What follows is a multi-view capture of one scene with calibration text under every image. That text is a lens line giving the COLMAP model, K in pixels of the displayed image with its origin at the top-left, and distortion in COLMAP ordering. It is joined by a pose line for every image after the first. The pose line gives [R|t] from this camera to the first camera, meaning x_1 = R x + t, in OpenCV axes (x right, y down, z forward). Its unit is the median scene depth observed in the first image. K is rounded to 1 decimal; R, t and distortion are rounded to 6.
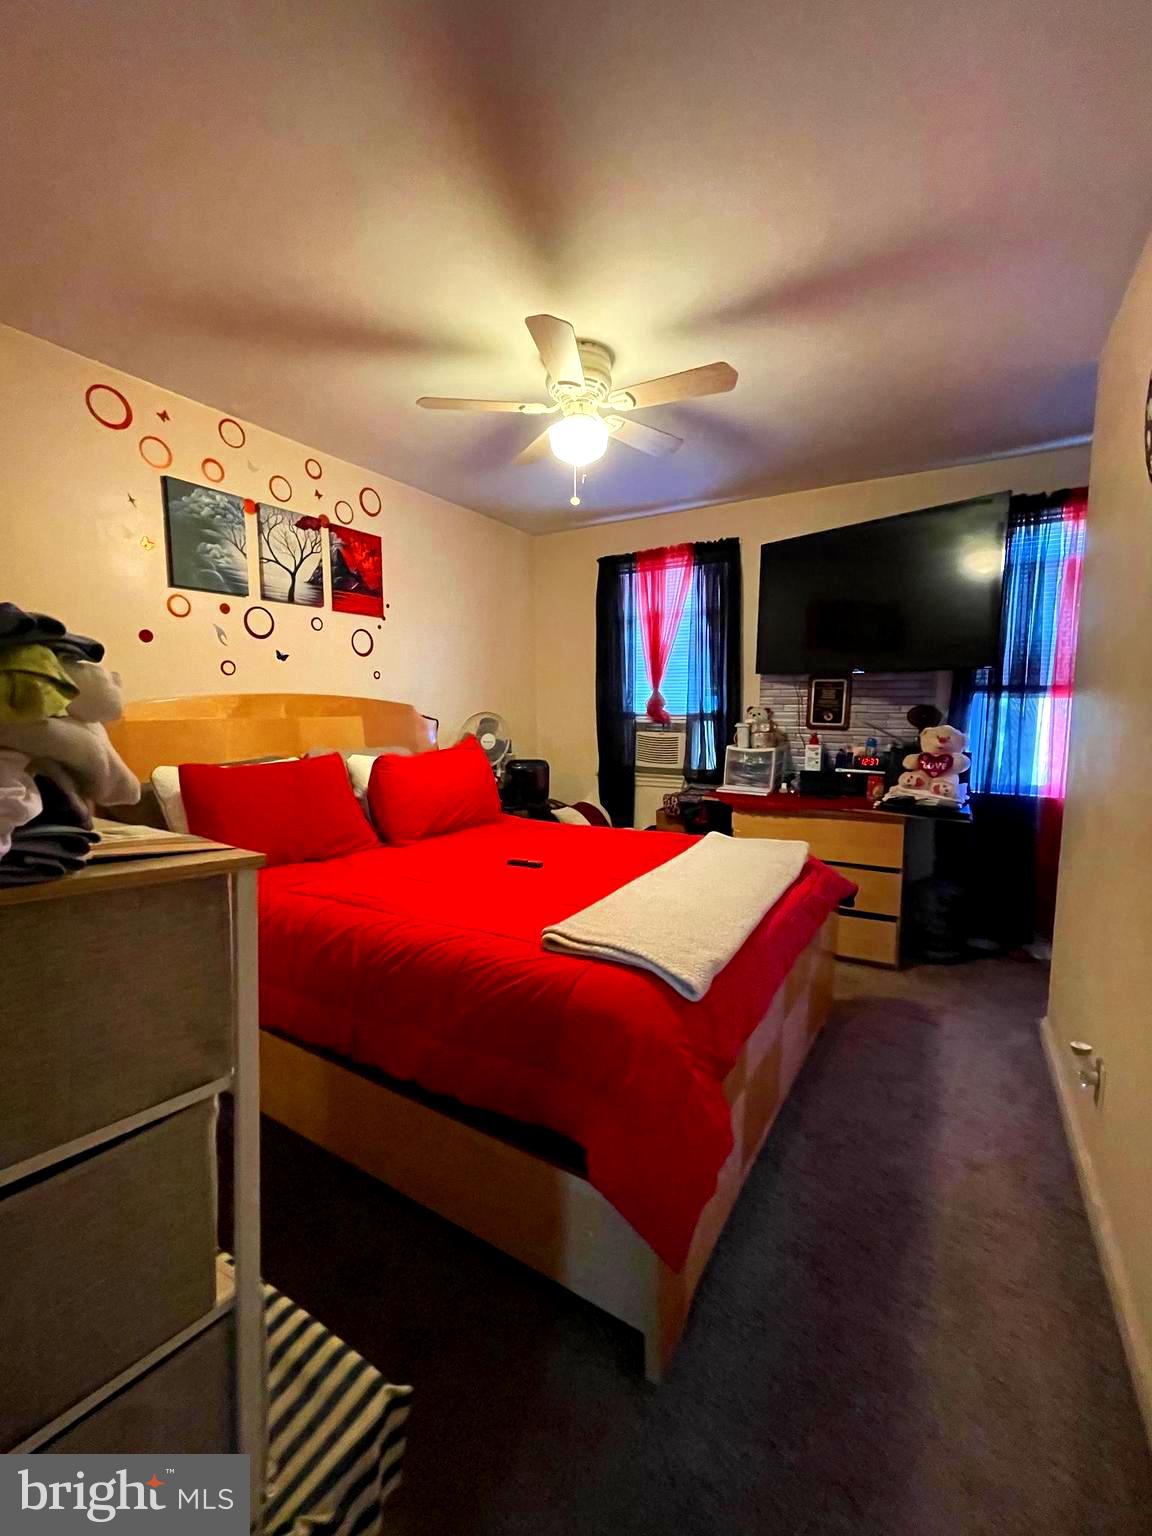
lens RADIAL K [[619.0, 0, 583.7], [0, 619.0, 769.9], [0, 0, 1]] dist [-0.000966, -0.000096]
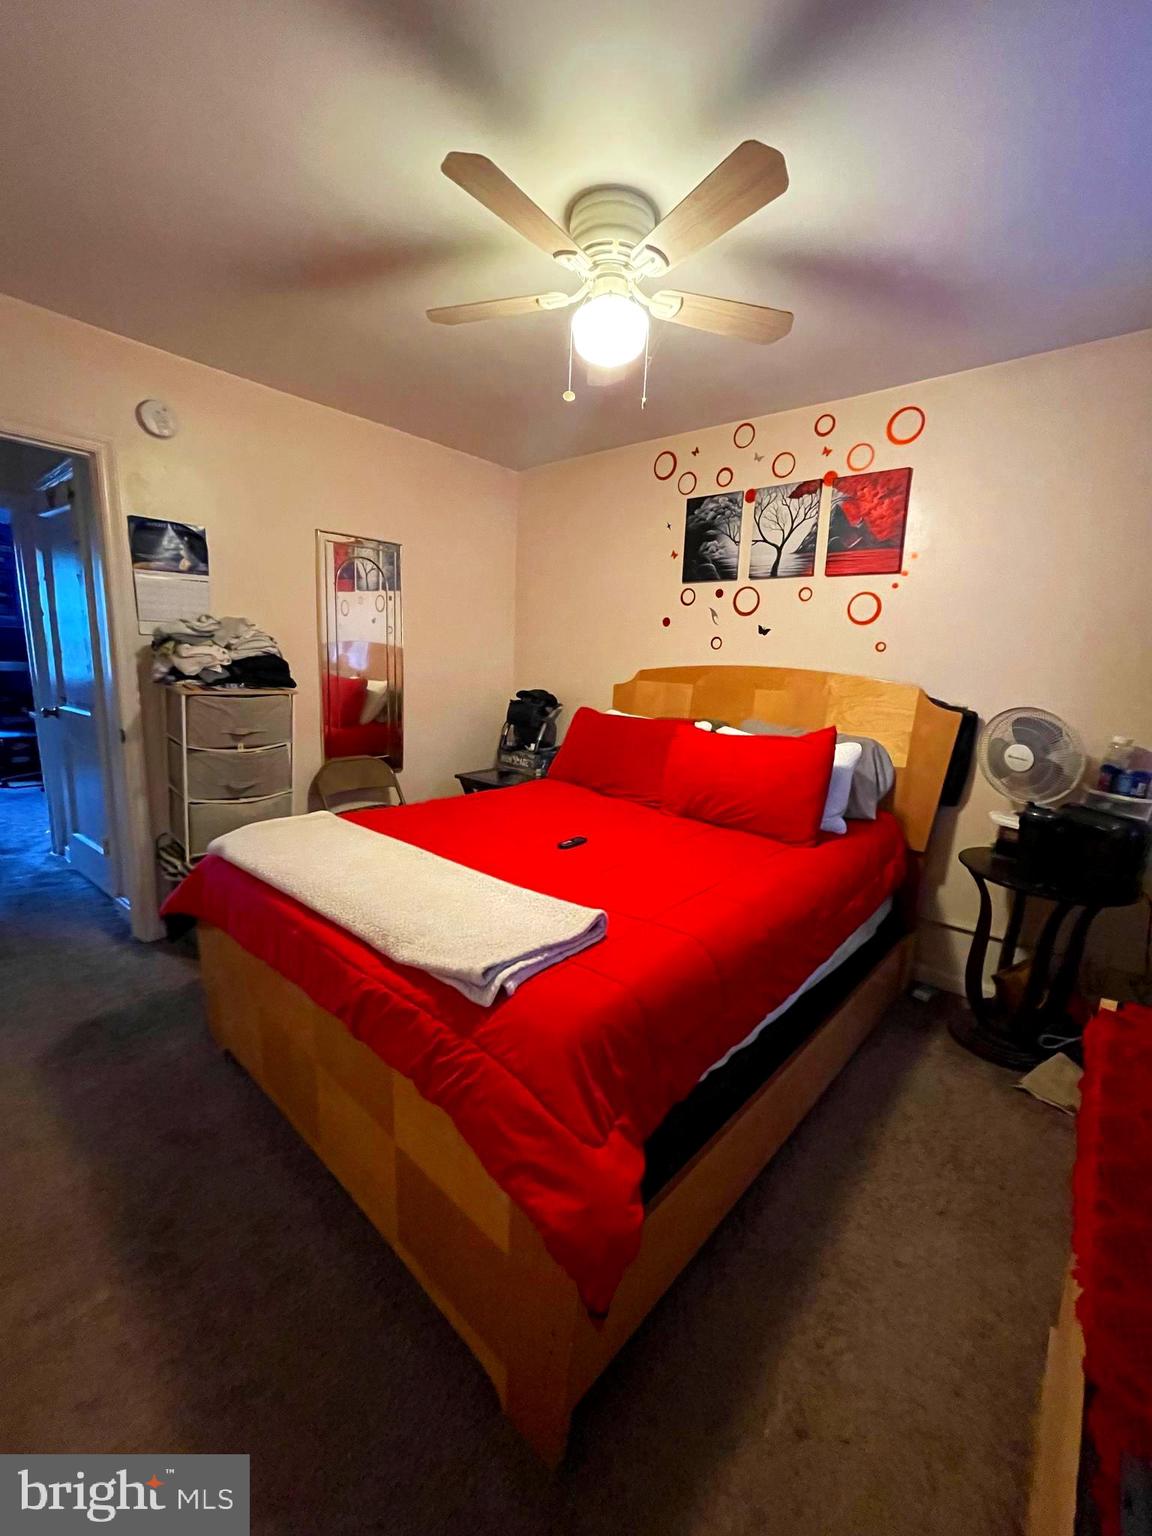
lens RADIAL K [[619.0, 0, 583.7], [0, 619.0, 769.9], [0, 0, 1]] dist [-0.000966, -0.000096]
pose [[-0.149981, 0.167690, -0.974364, 0.640074], [-0.153092, 0.969687, 0.190450, -0.109335], [0.976764, 0.177731, -0.119763, 0.885971]]
